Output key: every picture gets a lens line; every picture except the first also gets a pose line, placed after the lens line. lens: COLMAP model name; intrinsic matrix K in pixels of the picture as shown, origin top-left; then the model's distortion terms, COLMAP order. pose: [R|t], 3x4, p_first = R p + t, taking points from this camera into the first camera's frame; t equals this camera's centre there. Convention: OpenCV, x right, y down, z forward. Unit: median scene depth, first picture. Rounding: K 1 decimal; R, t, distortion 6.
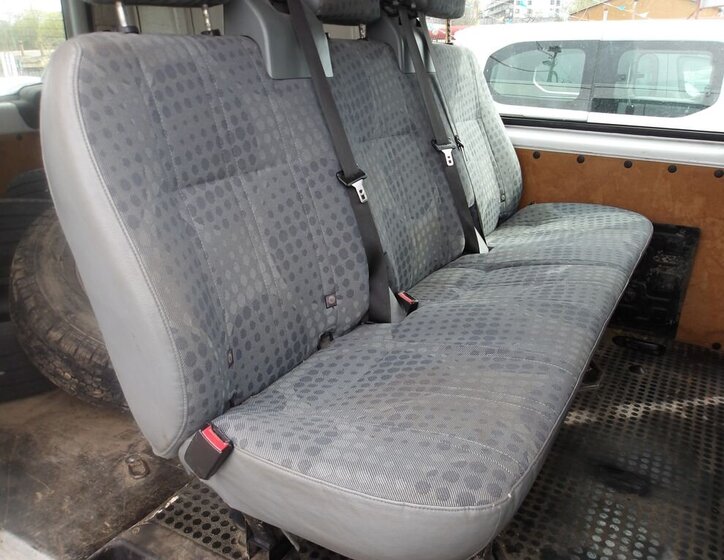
lens RADIAL K [[621.8, 0, 361.9], [0, 621.8, 283.5], [0, 0, 1]] dist [-0.001815, 0.036791]
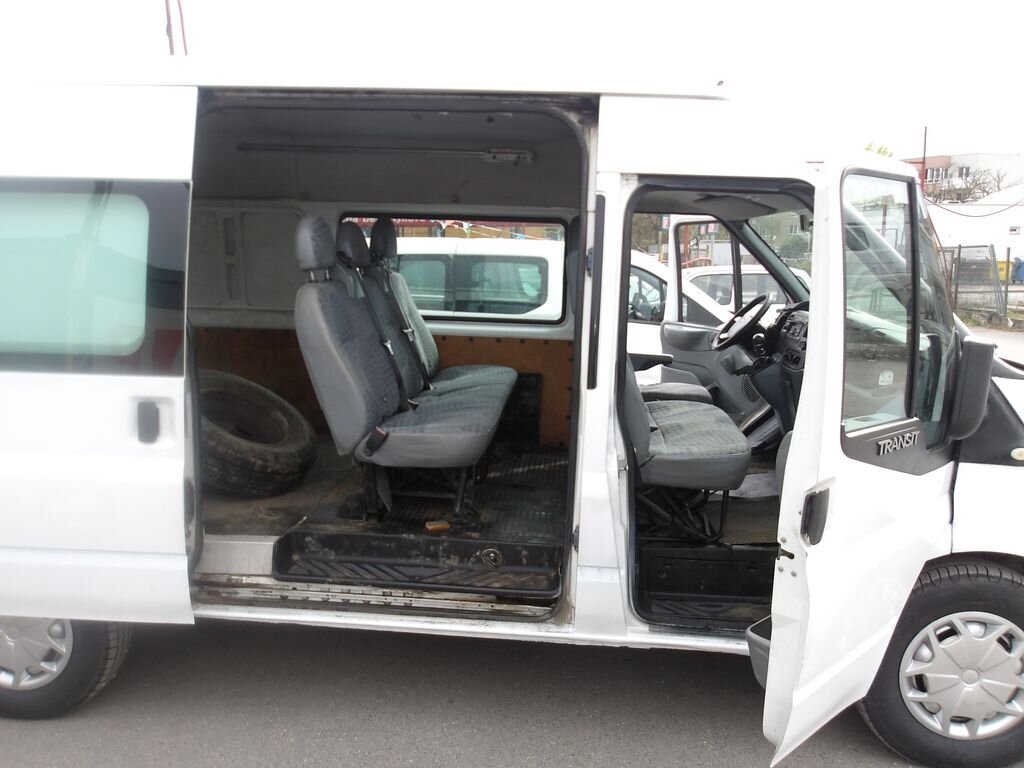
lens RADIAL K [[850.1, 0, 513.1], [0, 850.1, 381.8], [0, 0, 1]] dist [0.020590, 0.001942]
pose [[0.902440, -0.060020, 0.426614, -0.623351], [0.140127, 0.977296, -0.158923, 0.343347], [-0.407390, 0.203199, 0.890362, -1.233500]]
